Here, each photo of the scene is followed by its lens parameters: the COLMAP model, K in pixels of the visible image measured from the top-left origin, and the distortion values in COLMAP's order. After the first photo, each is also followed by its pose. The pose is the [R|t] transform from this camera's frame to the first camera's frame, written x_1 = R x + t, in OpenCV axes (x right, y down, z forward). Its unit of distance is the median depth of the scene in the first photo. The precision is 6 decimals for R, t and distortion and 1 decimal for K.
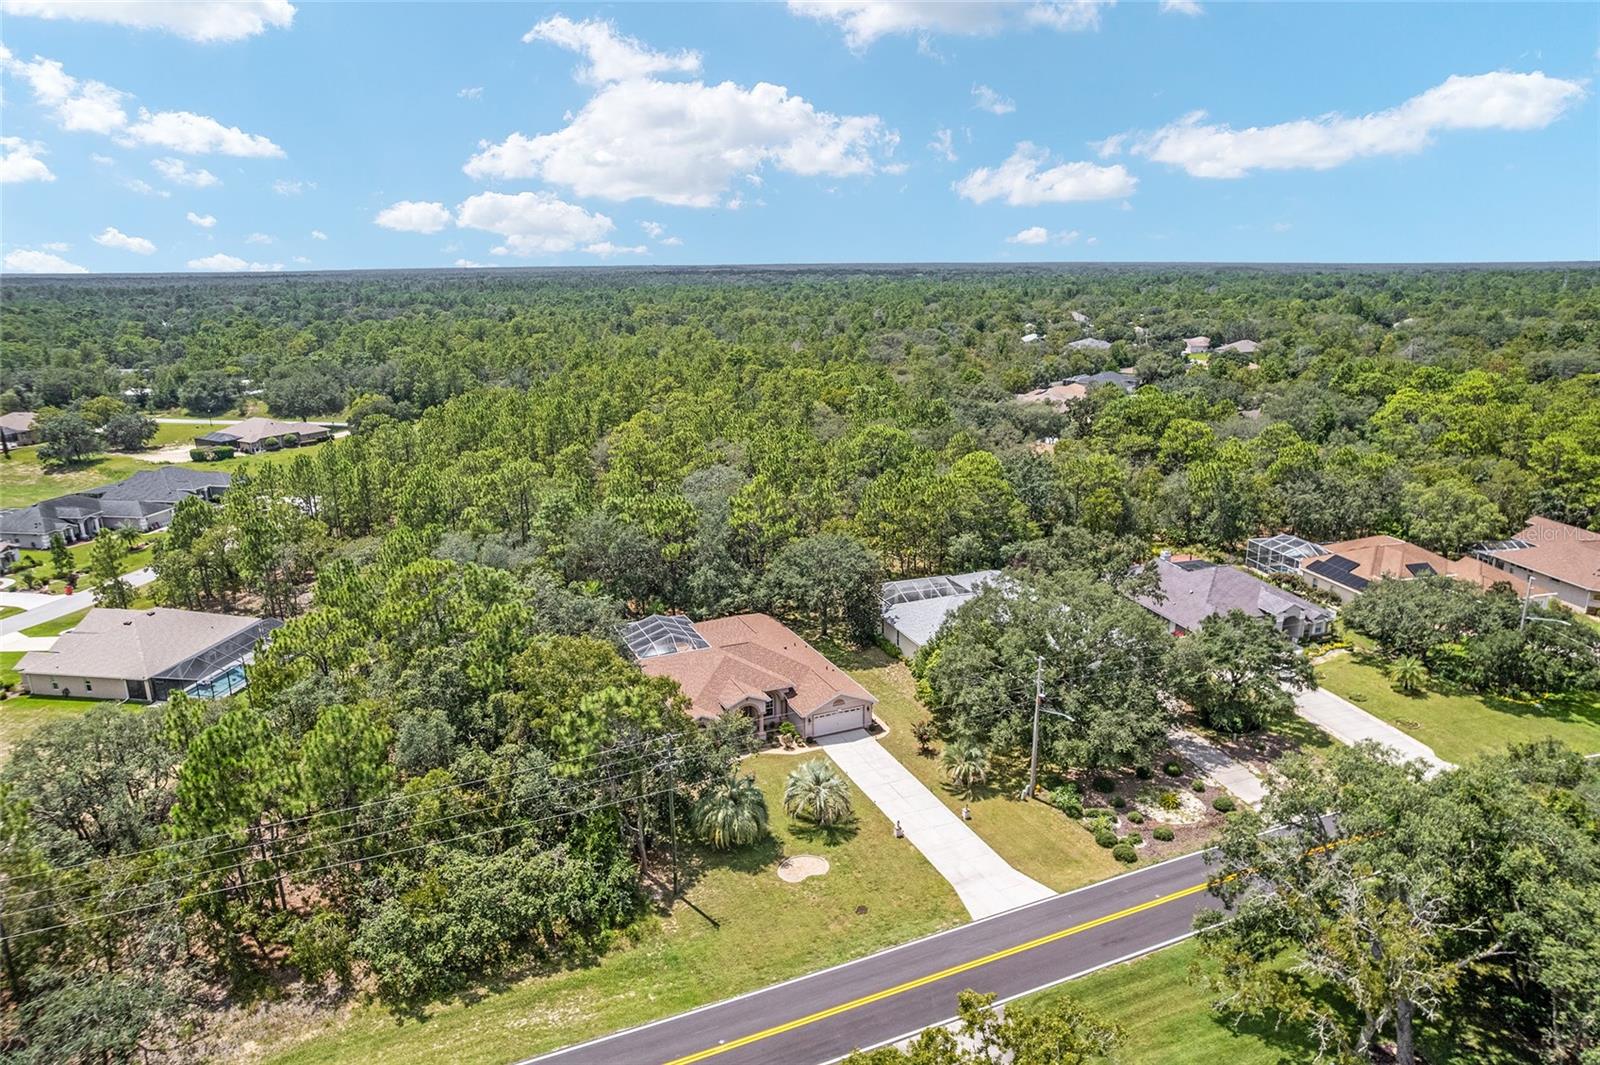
lens RADIAL K [[1029.0, 0, 811.8], [0, 1029.0, 538.4], [0, 0, 1]] dist [-0.077272, 0.066685]
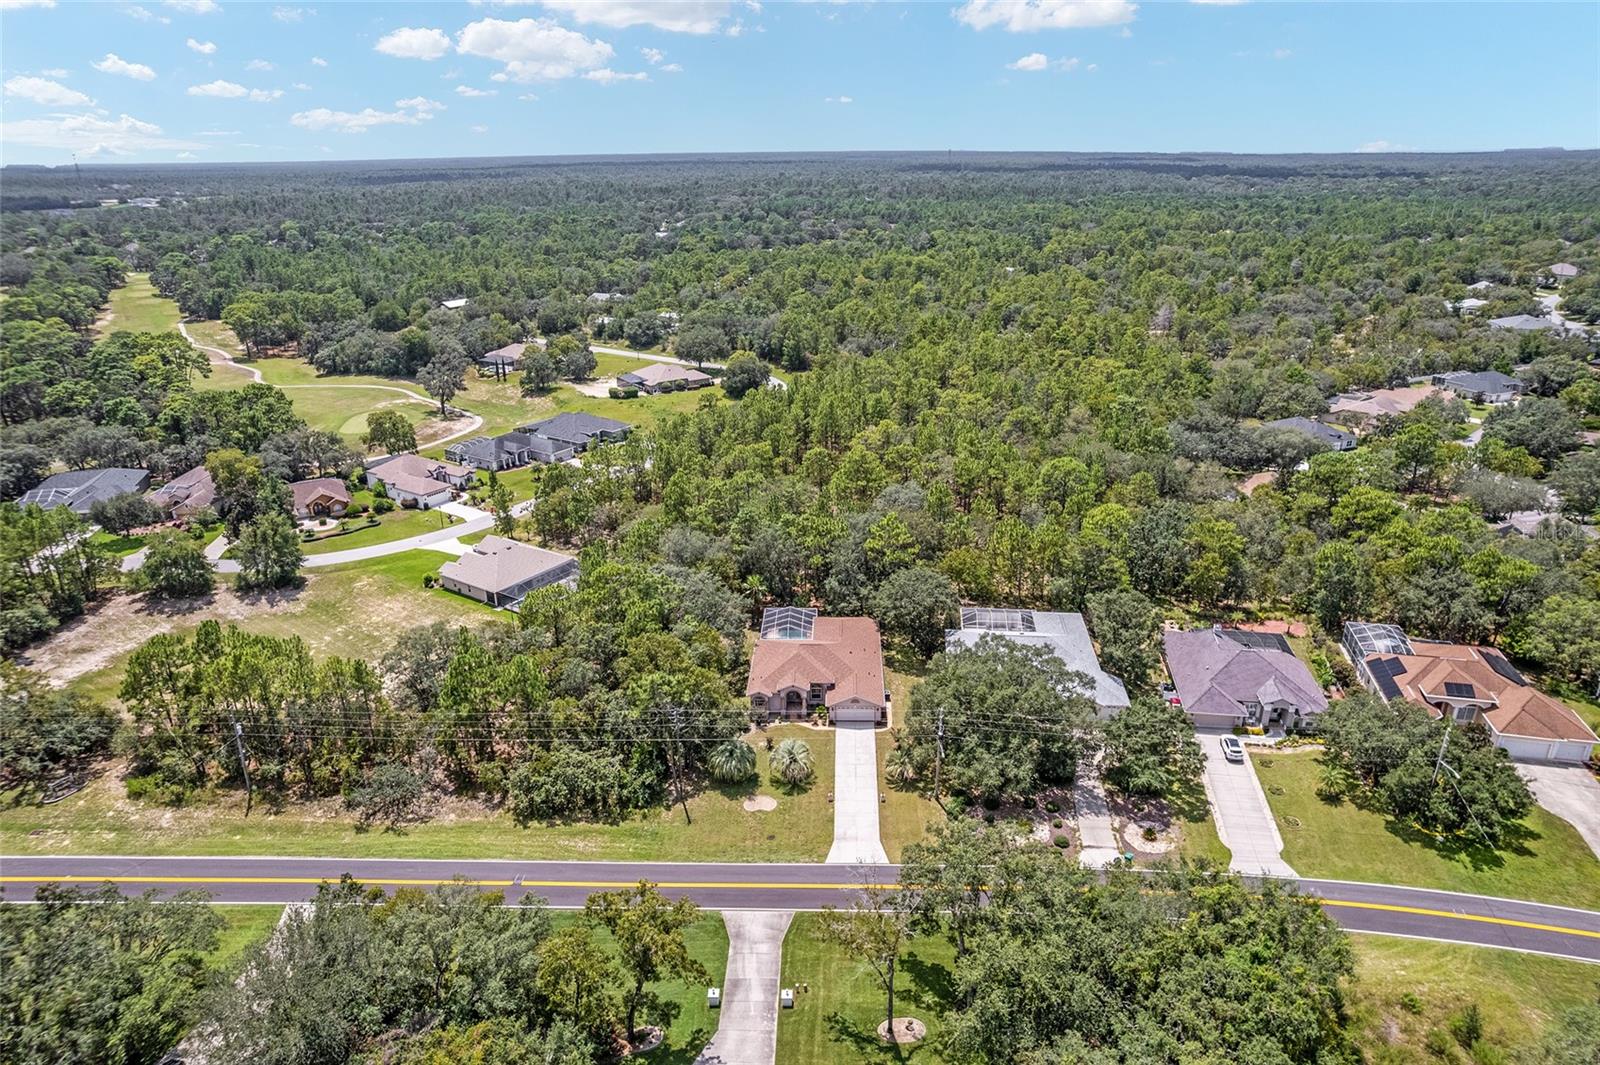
lens RADIAL K [[1029.0, 0, 809.9], [0, 1029.0, 542.8], [0, 0, 1]] dist [-0.077272, 0.066685]
pose [[0.898463, 0.158678, -0.409373, 0.573144], [-0.112980, 0.984565, 0.133668, -0.268577], [0.424264, -0.073844, 0.902523, -0.344572]]
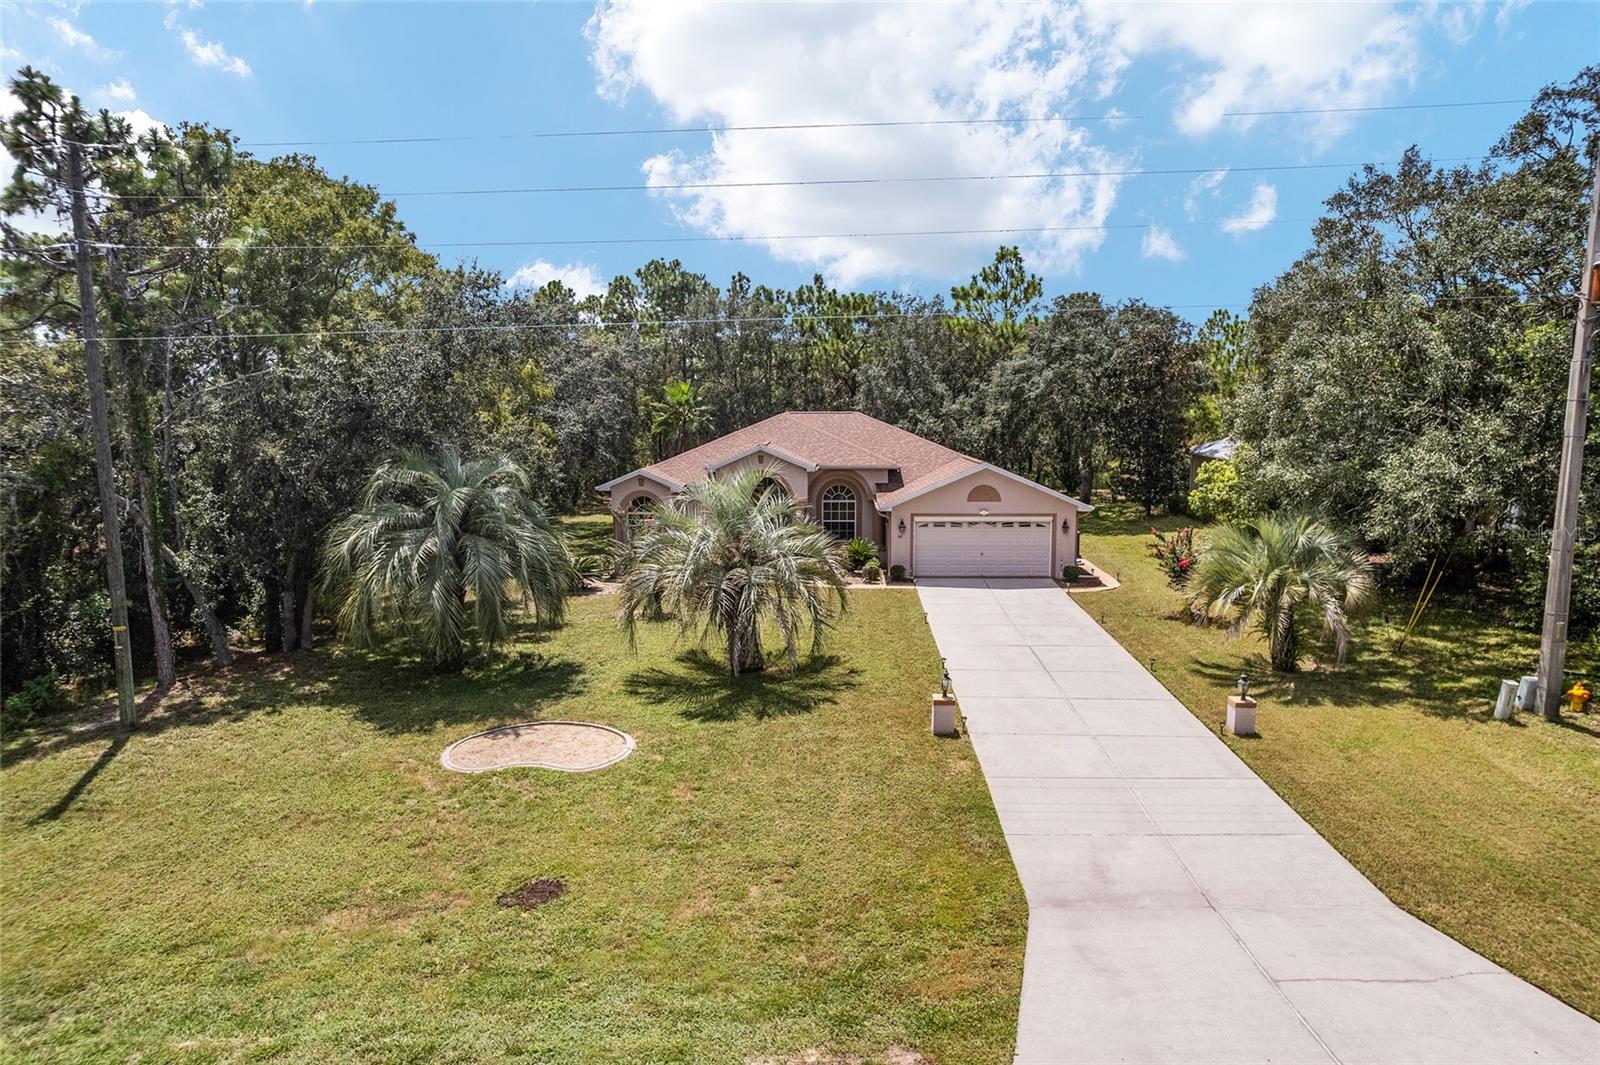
lens RADIAL K [[1029.0, 0, 802.5], [0, 1029.0, 542.0], [0, 0, 1]] dist [-0.077272, 0.066685]
pose [[0.895538, 0.058273, -0.441152, 0.153250], [-0.118456, 0.986835, -0.110112, 0.251737], [0.428928, 0.150867, 0.890652, 0.671945]]
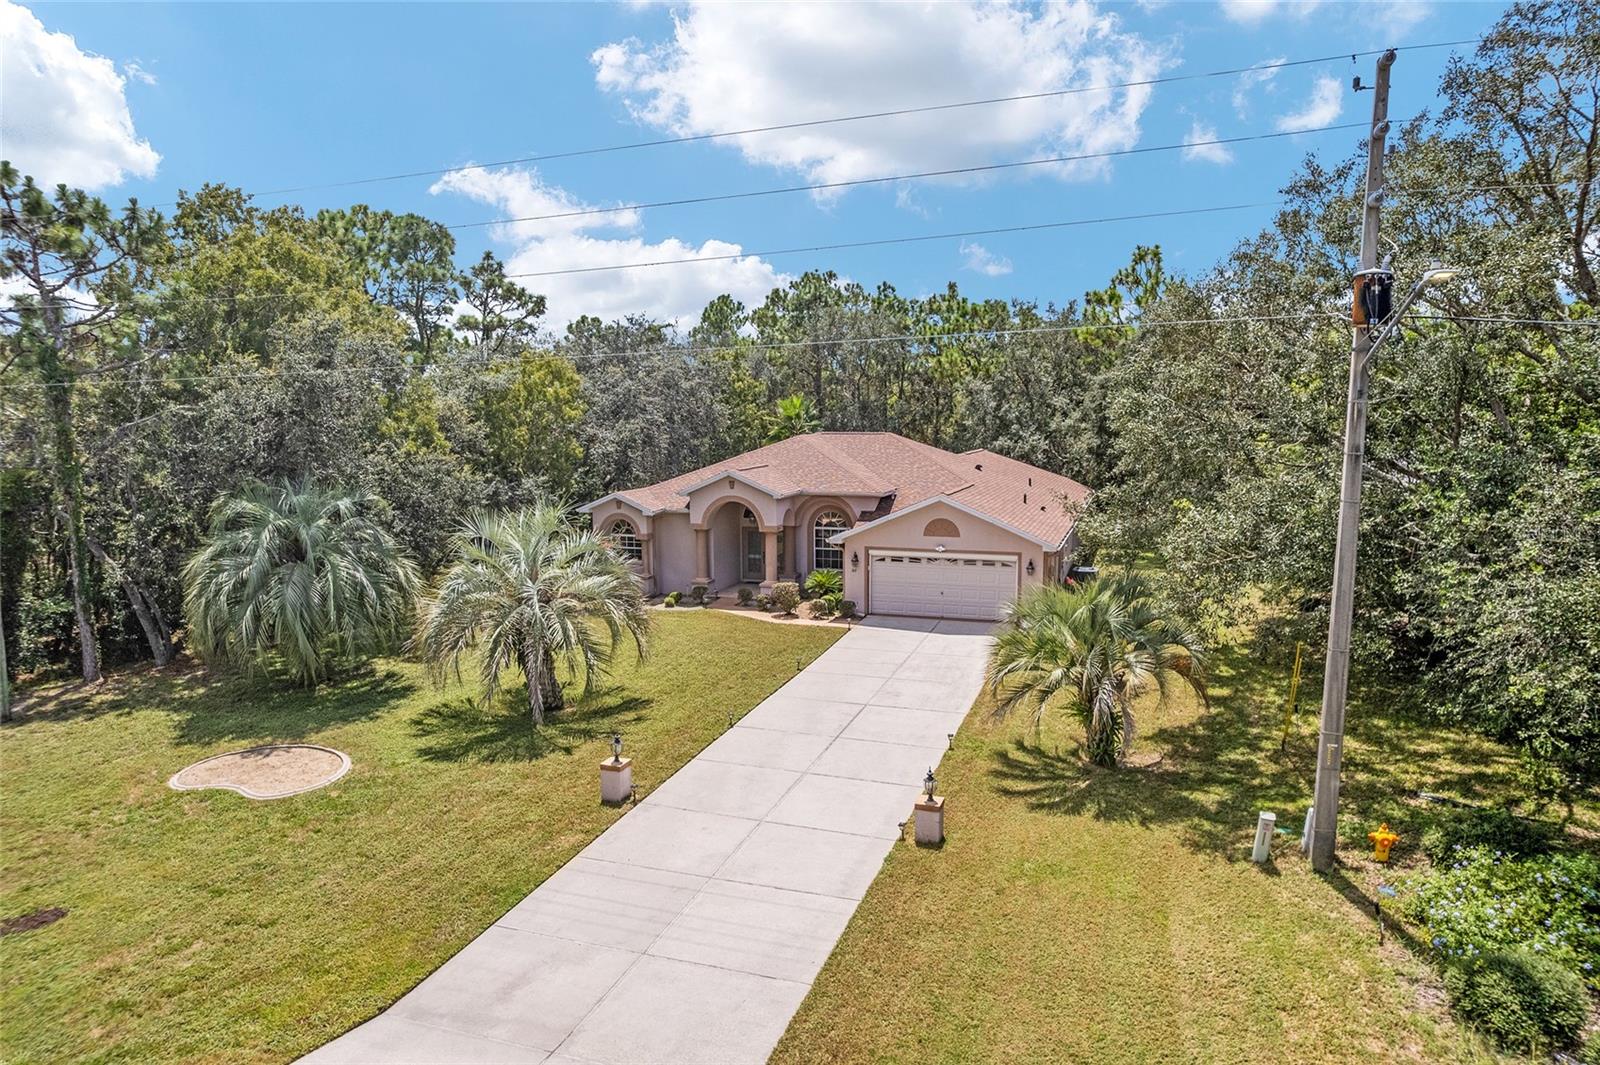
lens RADIAL K [[1029.0, 0, 799.8], [0, 1029.0, 541.1], [0, 0, 1]] dist [-0.077272, 0.066685]
pose [[0.730821, 0.086414, -0.677077, 0.259857], [-0.179509, 0.981368, -0.068507, 0.216754], [0.658542, 0.171608, 0.732716, 0.761348]]
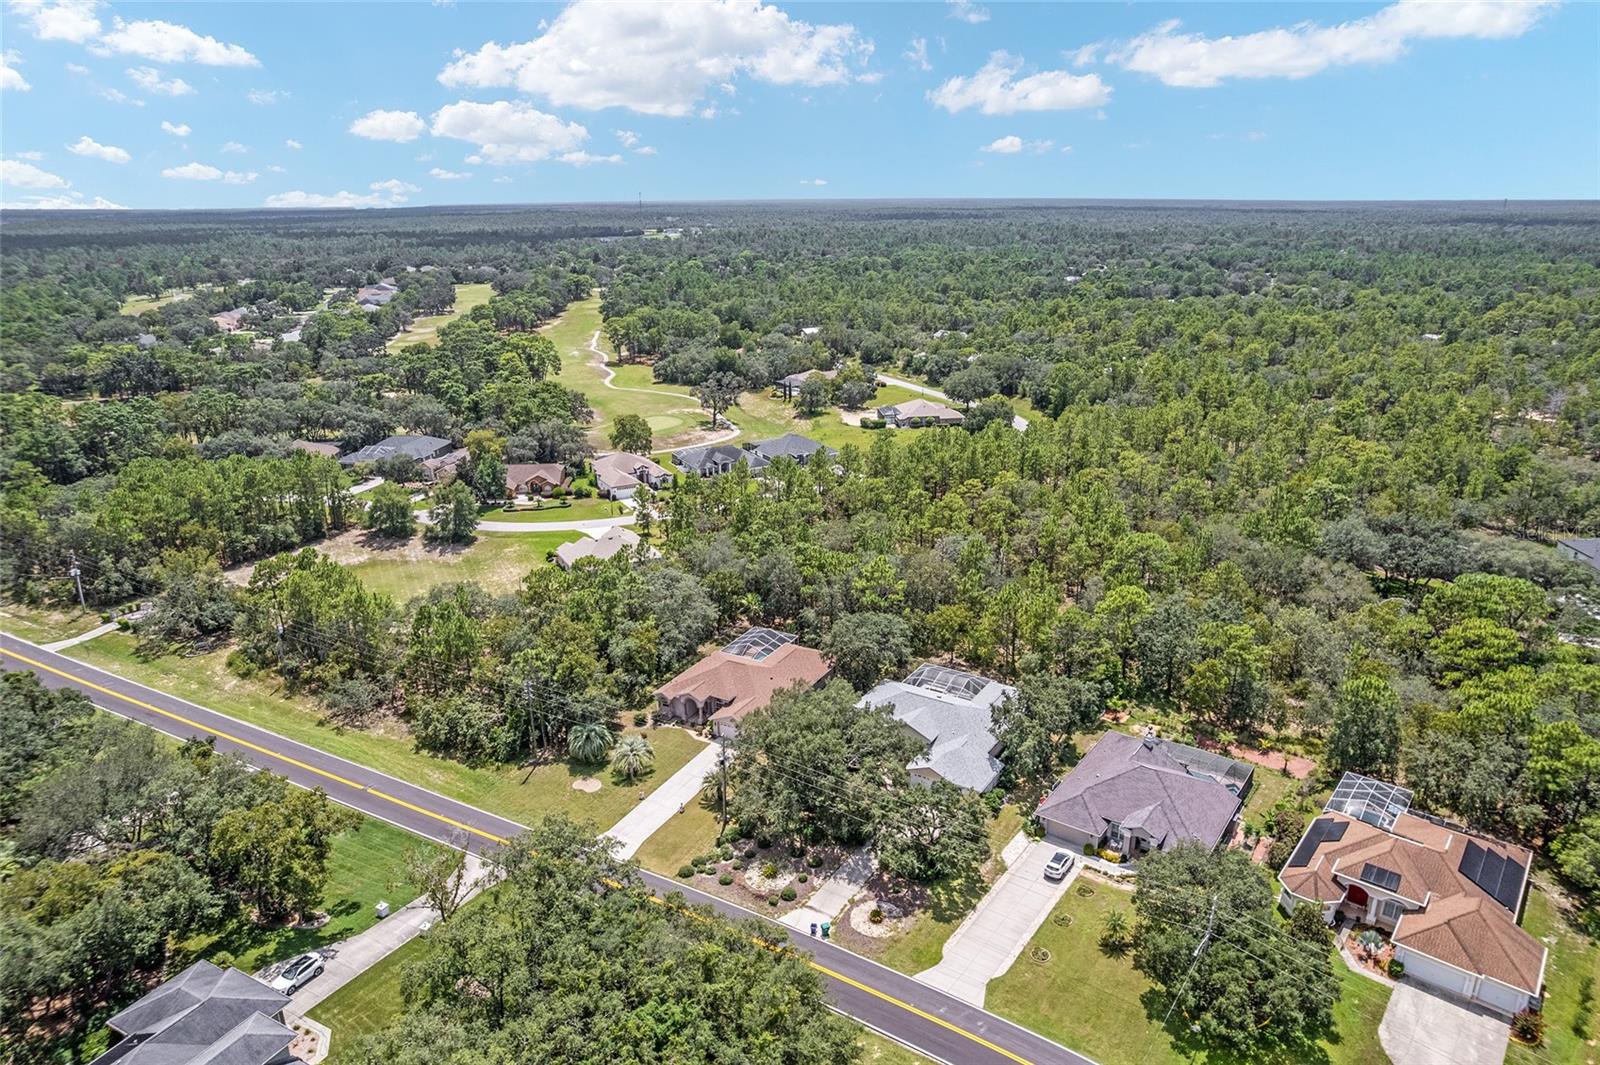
lens RADIAL K [[1029.0, 0, 807.6], [0, 1029.0, 540.7], [0, 0, 1]] dist [-0.077272, 0.066685]
pose [[0.601921, 0.260413, -0.754901, 1.259333], [-0.207722, 0.963850, 0.166865, -0.400342], [0.771066, 0.056370, 0.634255, 0.128168]]
